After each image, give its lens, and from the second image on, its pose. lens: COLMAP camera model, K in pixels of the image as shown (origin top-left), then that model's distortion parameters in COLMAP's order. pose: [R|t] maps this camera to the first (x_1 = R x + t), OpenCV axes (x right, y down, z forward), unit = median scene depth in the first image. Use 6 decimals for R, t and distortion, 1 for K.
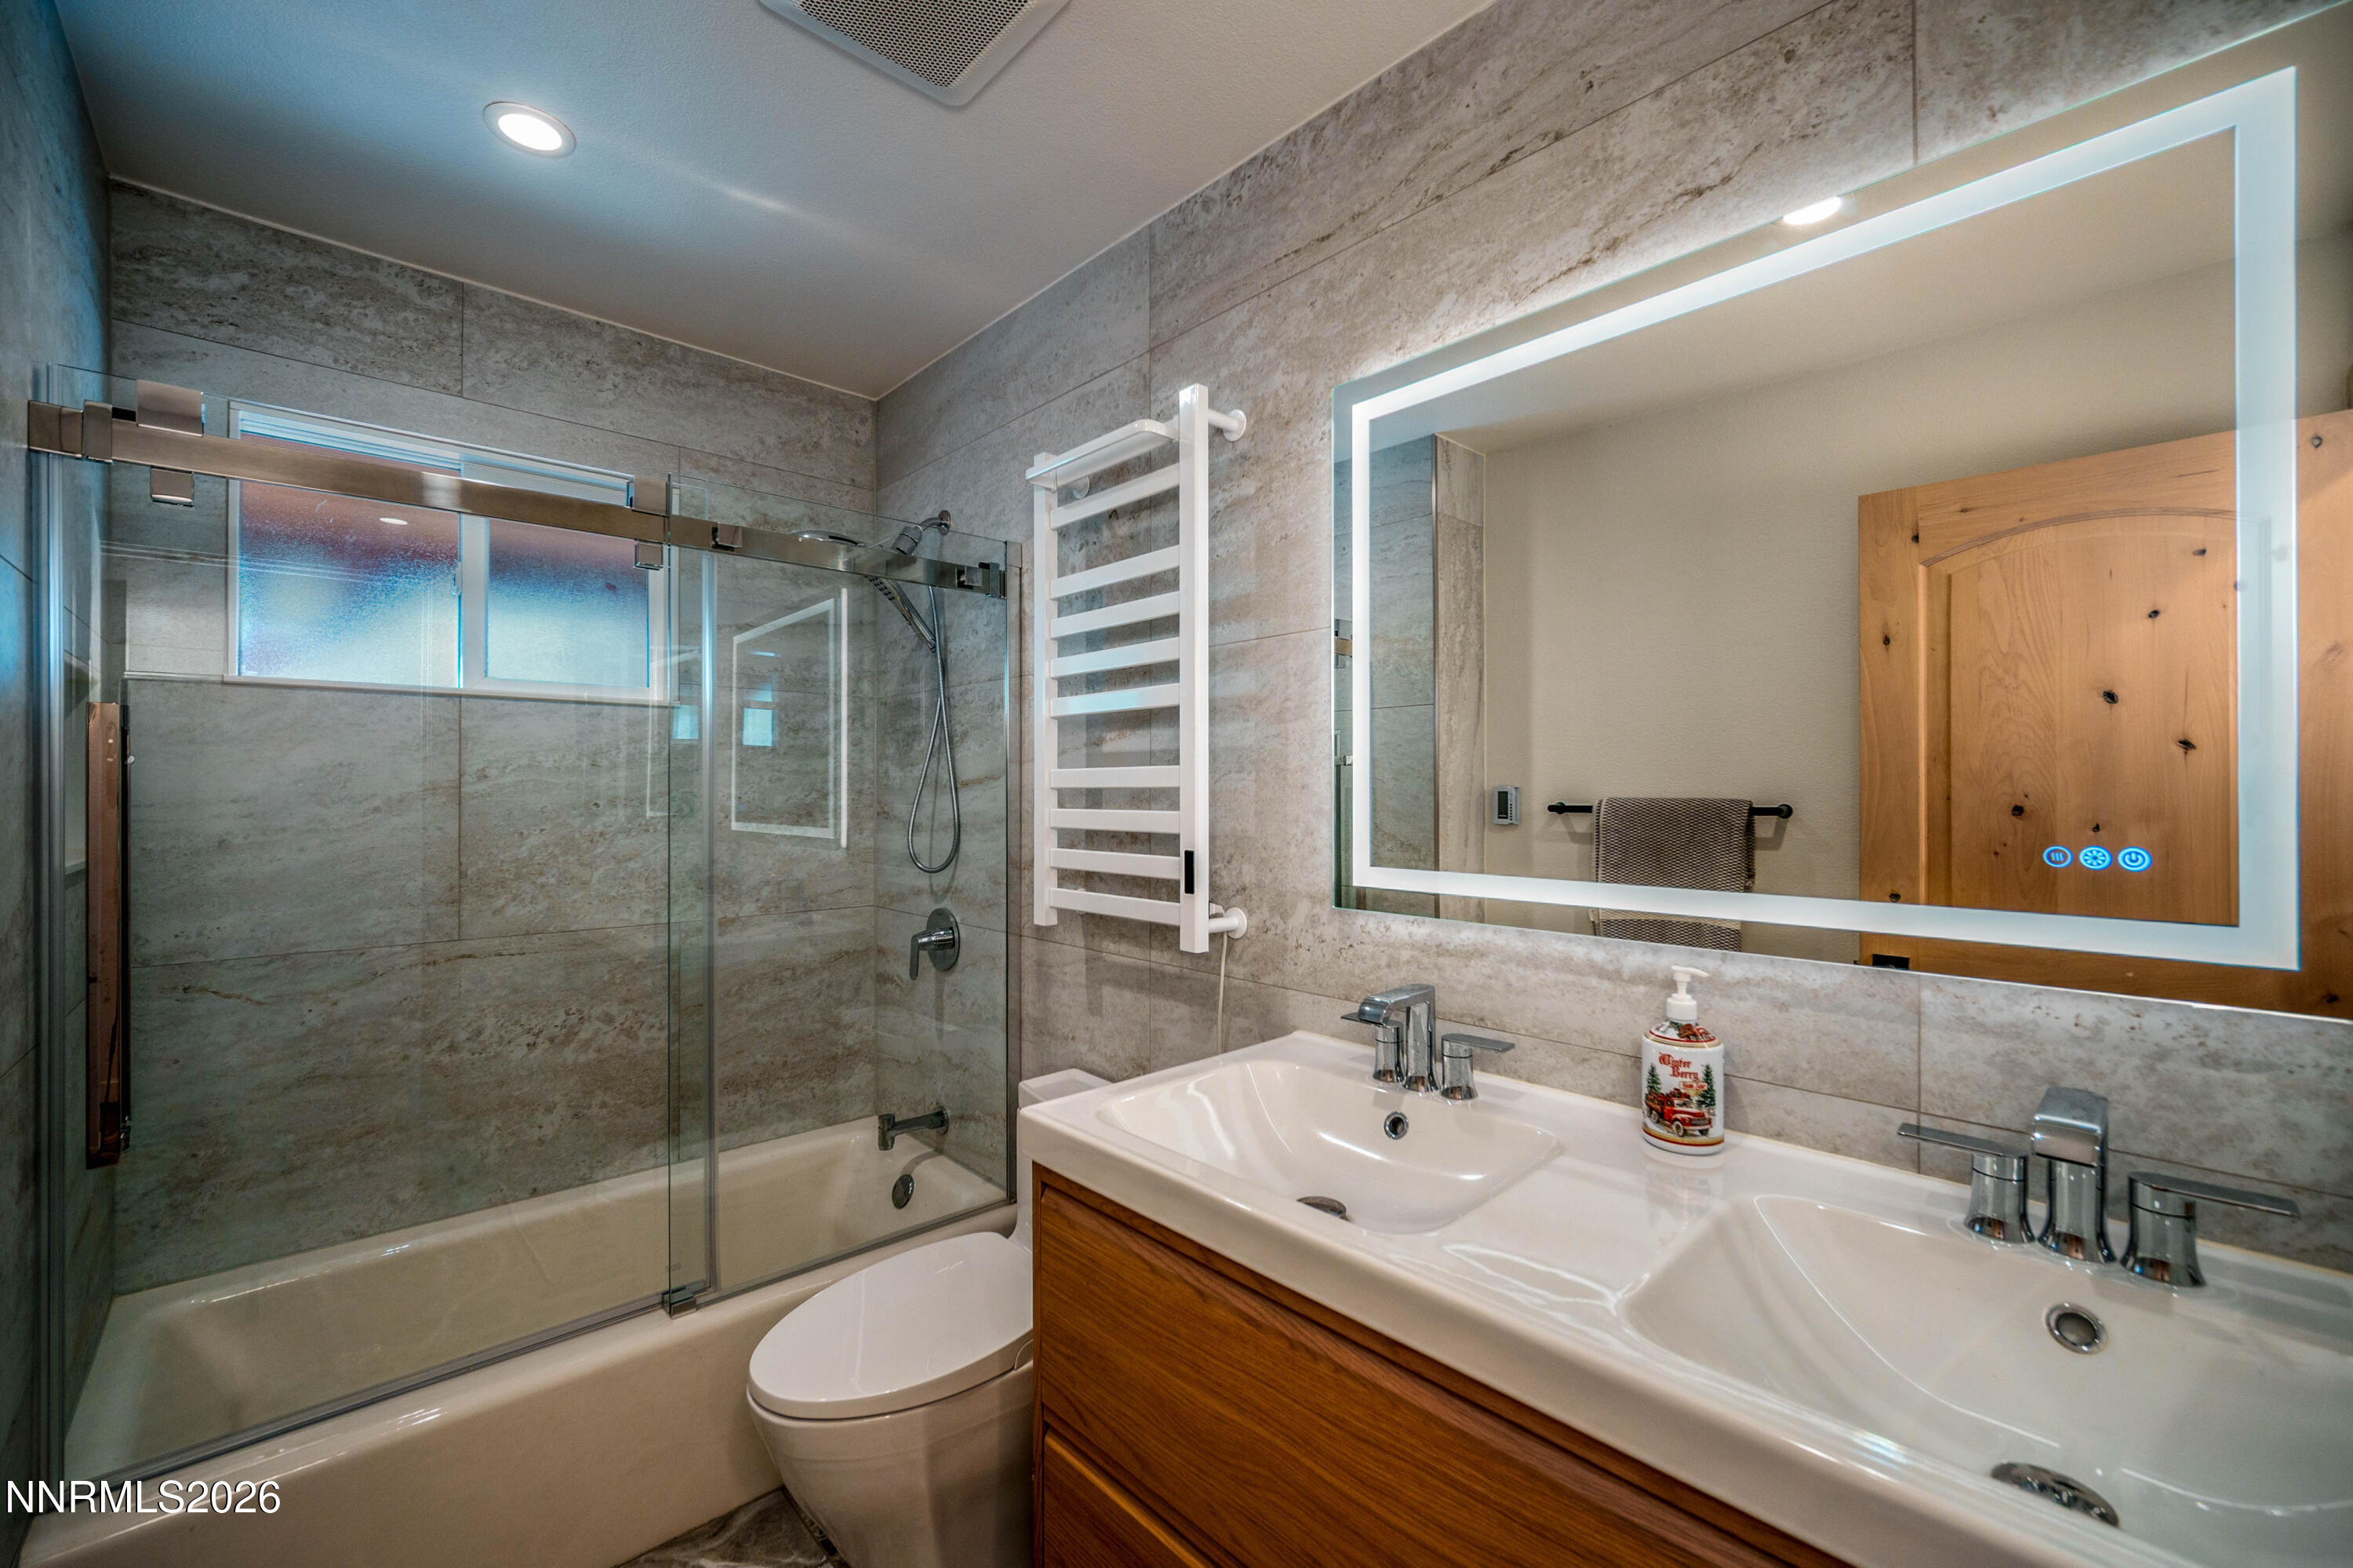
lens RADIAL K [[956.4, 0, 1175.2], [0, 956.4, 788.3], [0, 0, 1]] dist [0.001320, 0.000379]
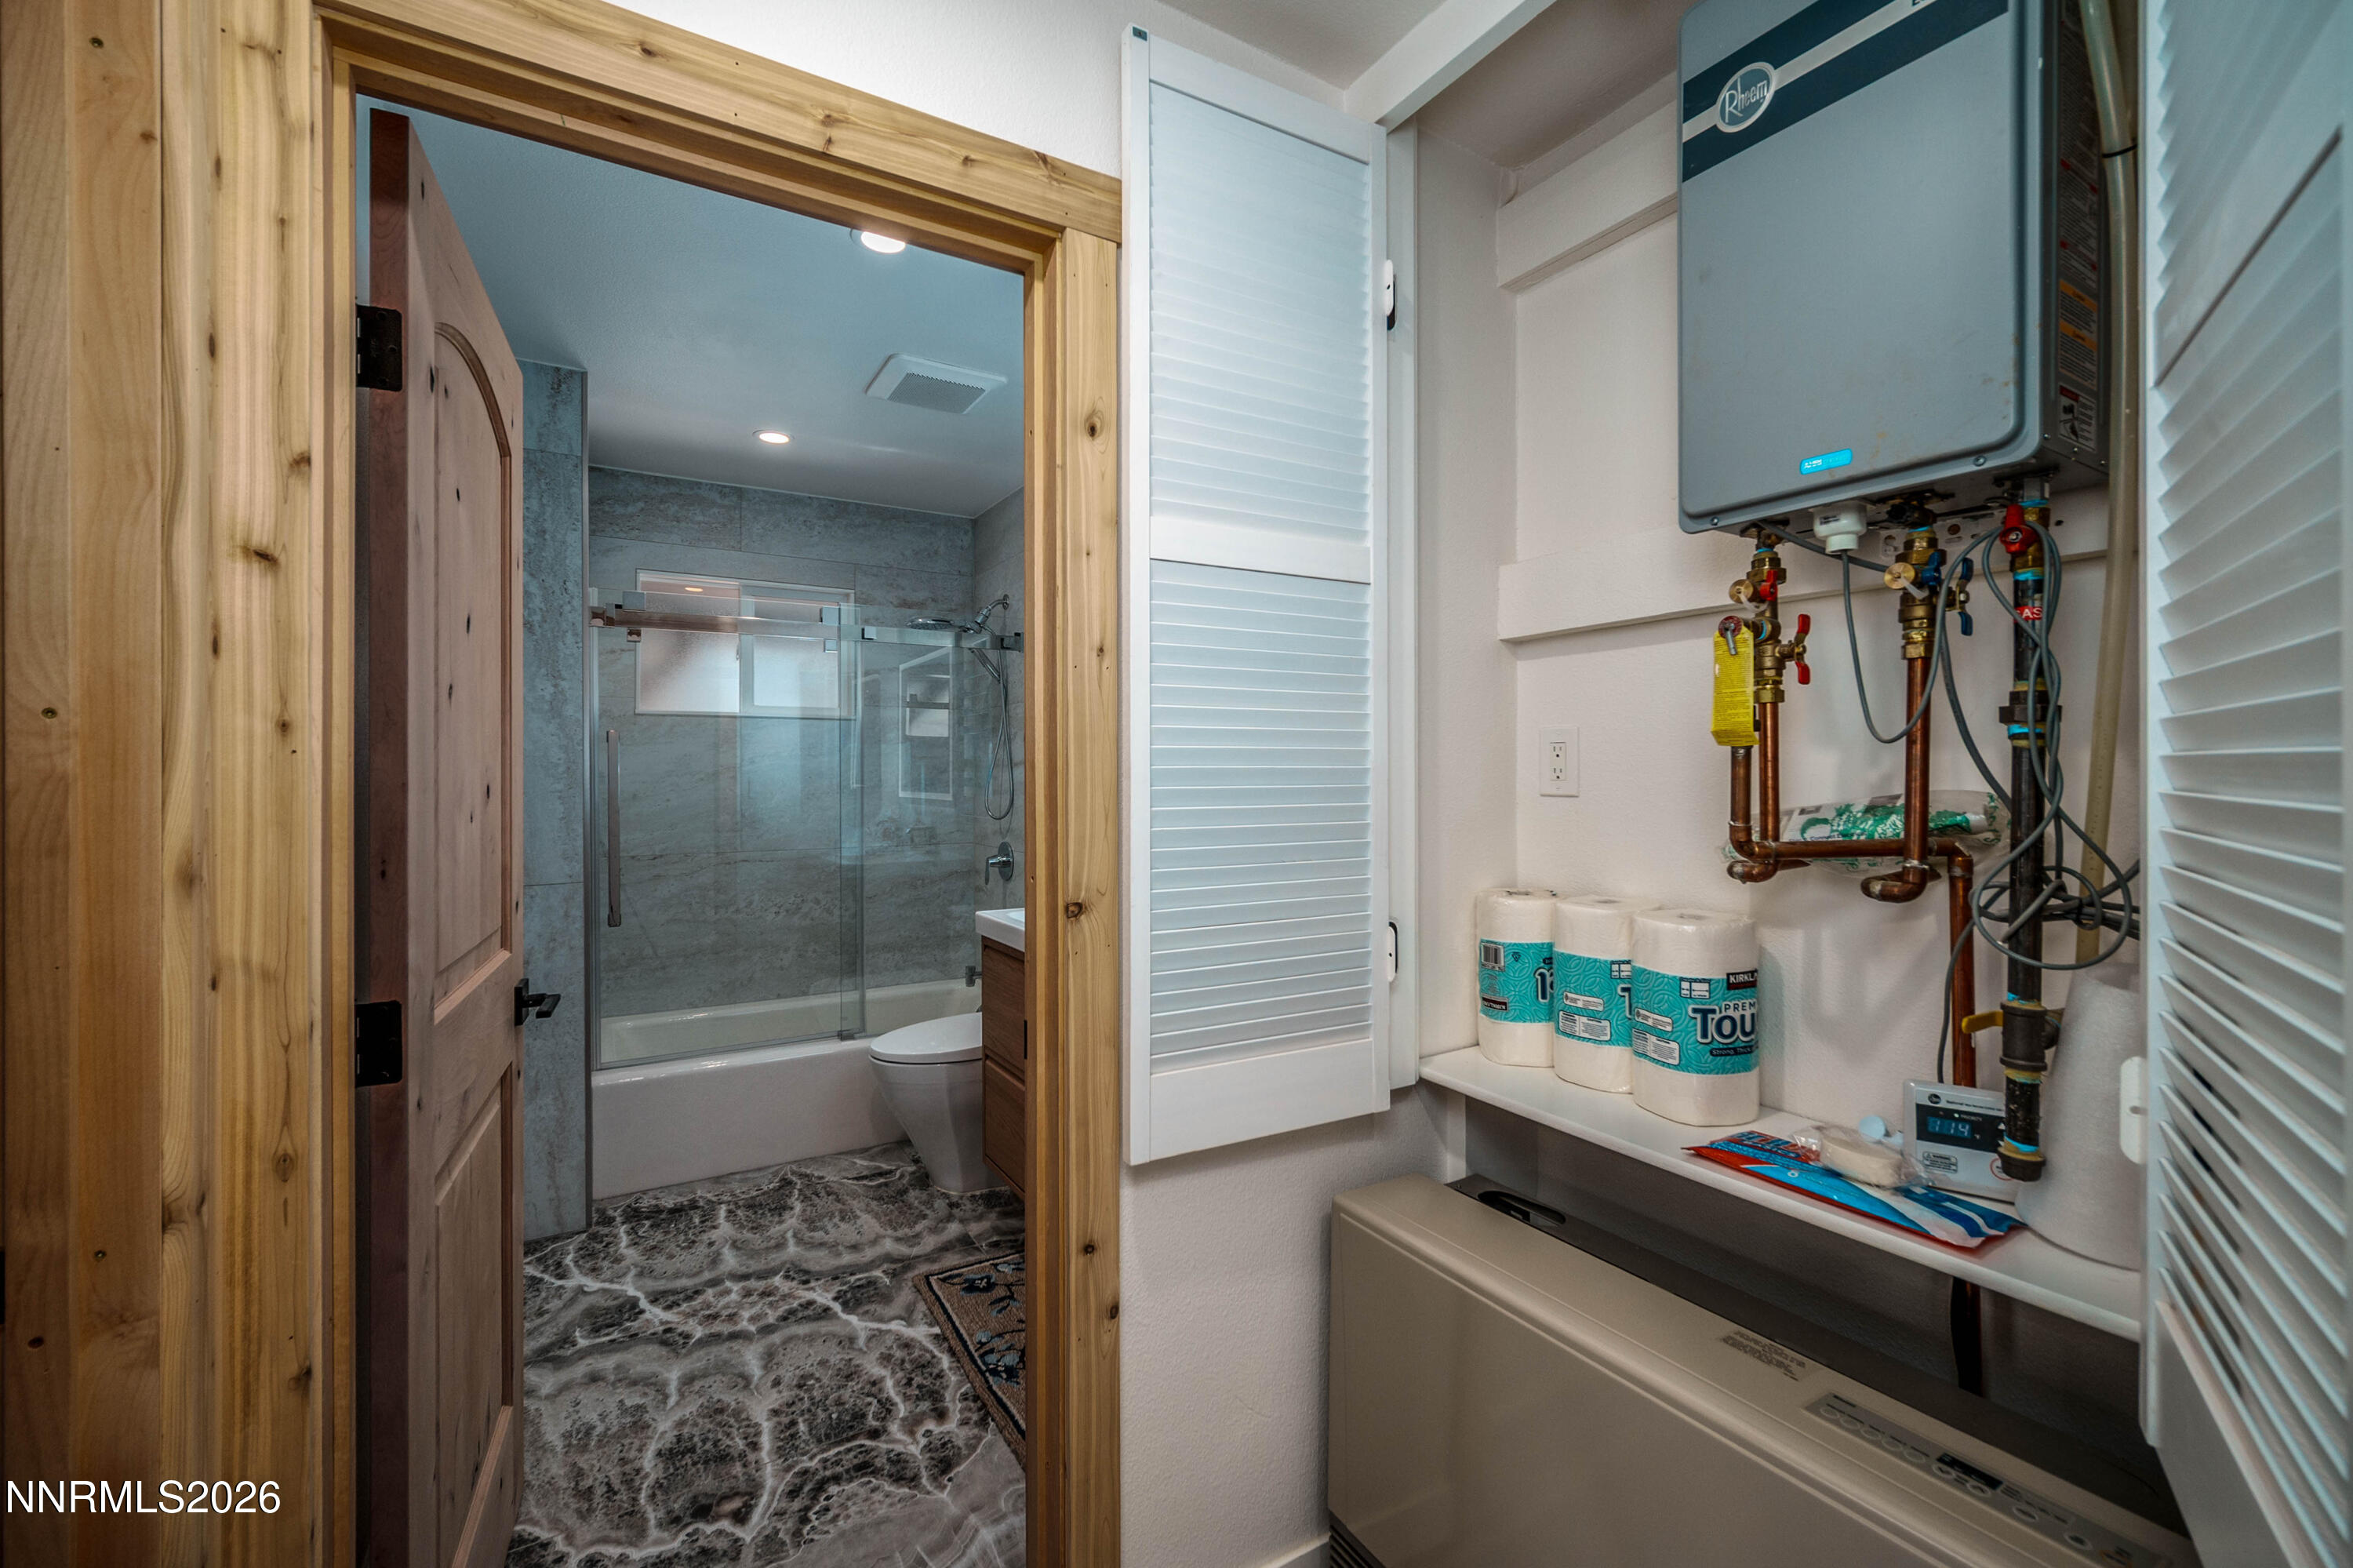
lens RADIAL K [[956.4, 0, 1173.5], [0, 956.4, 776.9], [0, 0, 1]] dist [0.001320, 0.000379]
pose [[0.979159, -0.001843, -0.203086, 0.391000], [0.002722, 0.999988, 0.004051, 0.011508], [0.203076, -0.004519, 0.979153, -0.561774]]
